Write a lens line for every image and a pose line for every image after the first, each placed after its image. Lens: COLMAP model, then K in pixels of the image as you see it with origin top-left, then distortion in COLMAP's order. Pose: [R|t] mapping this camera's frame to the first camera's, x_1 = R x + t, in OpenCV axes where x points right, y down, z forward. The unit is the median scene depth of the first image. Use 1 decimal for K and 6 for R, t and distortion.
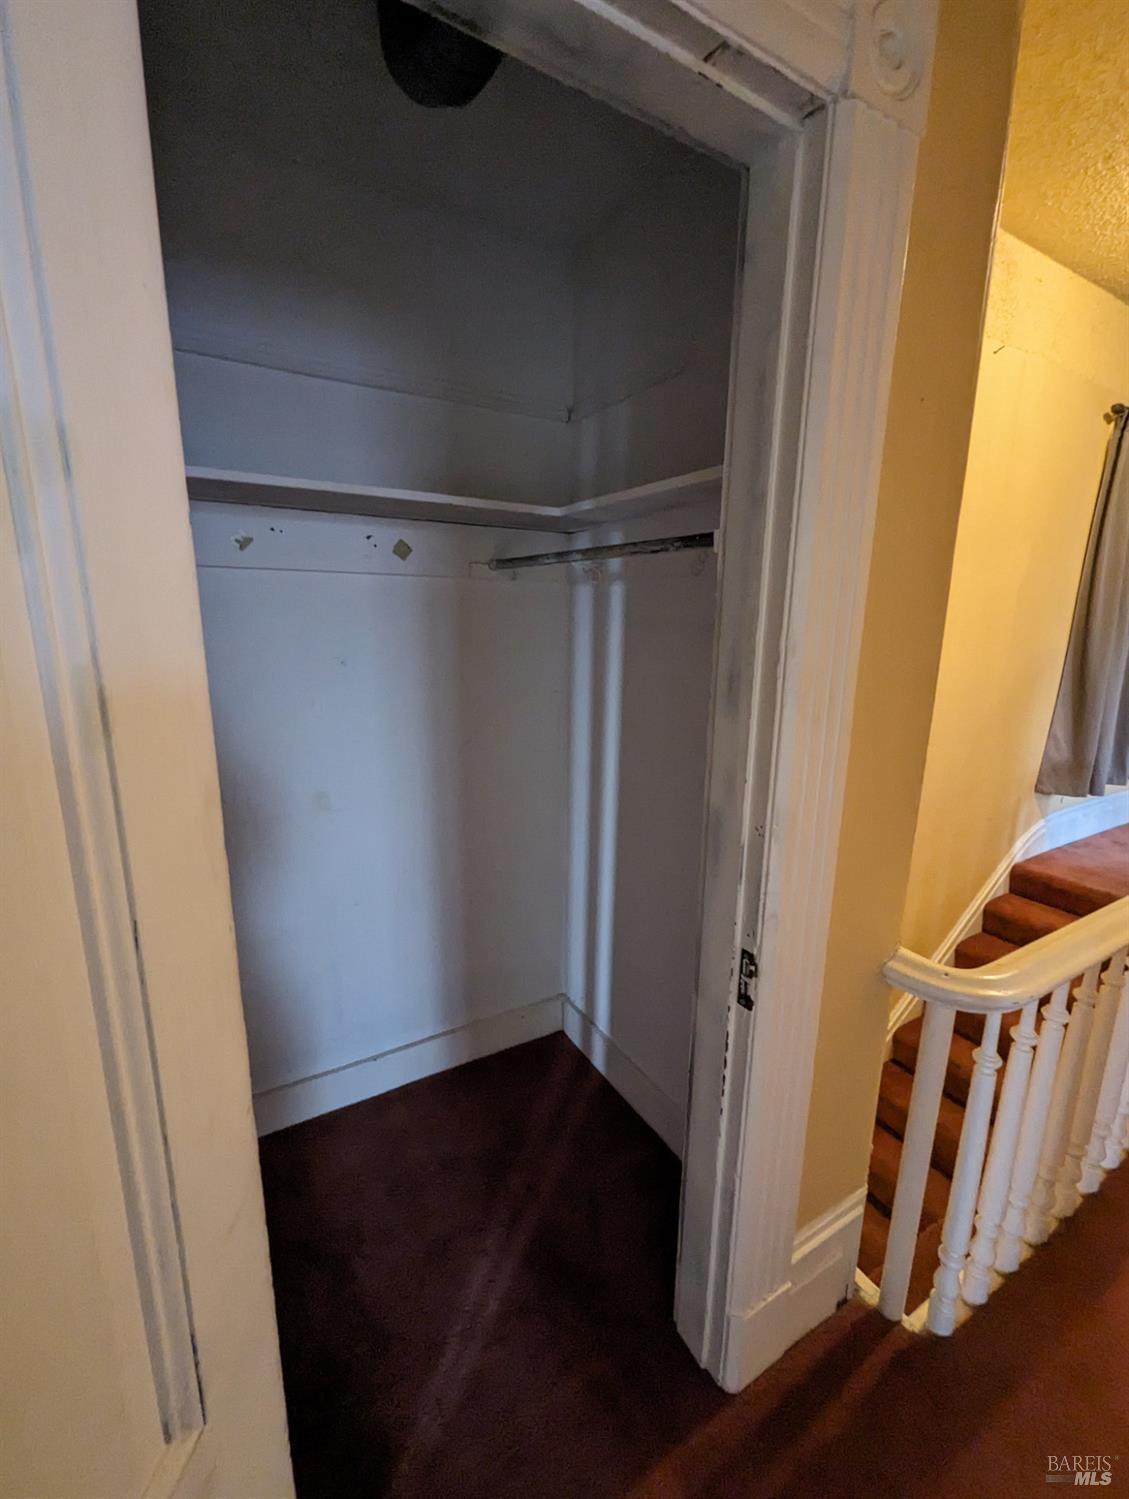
lens RADIAL K [[622.3, 0, 556.5], [0, 622.3, 749.3], [0, 0, 1]] dist [0.001998, -0.001725]
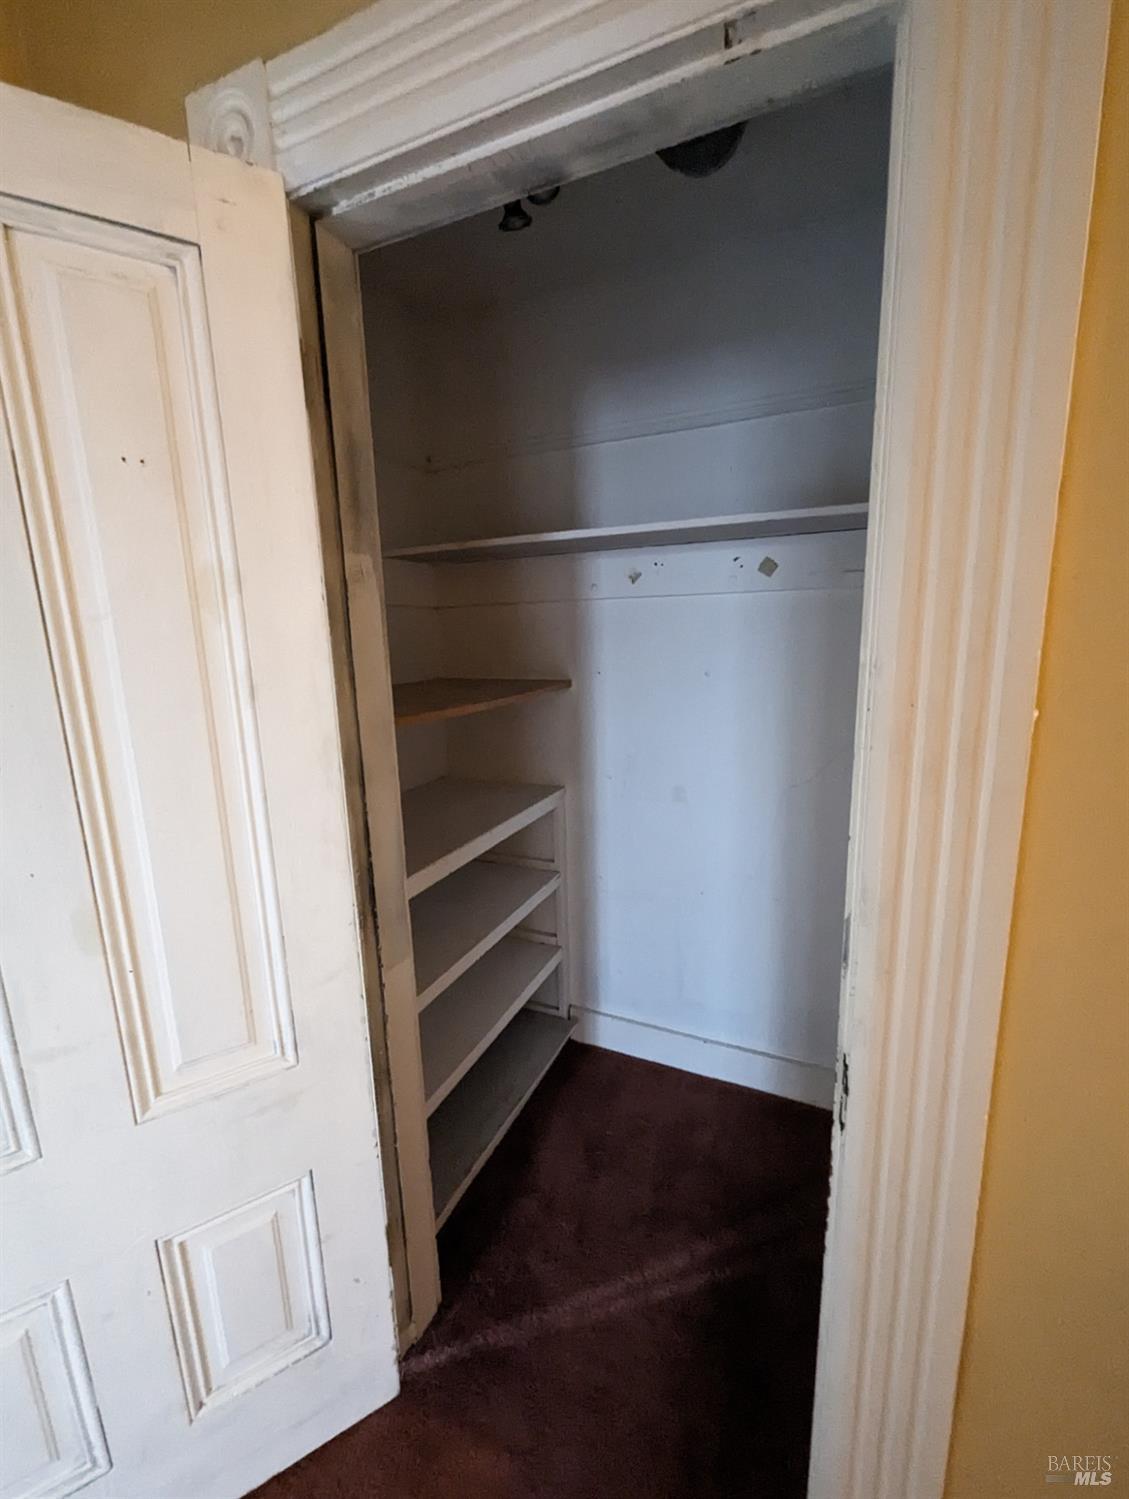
lens RADIAL K [[622.3, 0, 556.5], [0, 622.3, 749.3], [0, 0, 1]] dist [0.001998, -0.001725]
pose [[0.575853, 0.127604, -0.807533, 0.479480], [-0.139983, 0.988547, 0.056385, -0.035088], [0.805480, 0.080571, 0.587120, 0.157103]]
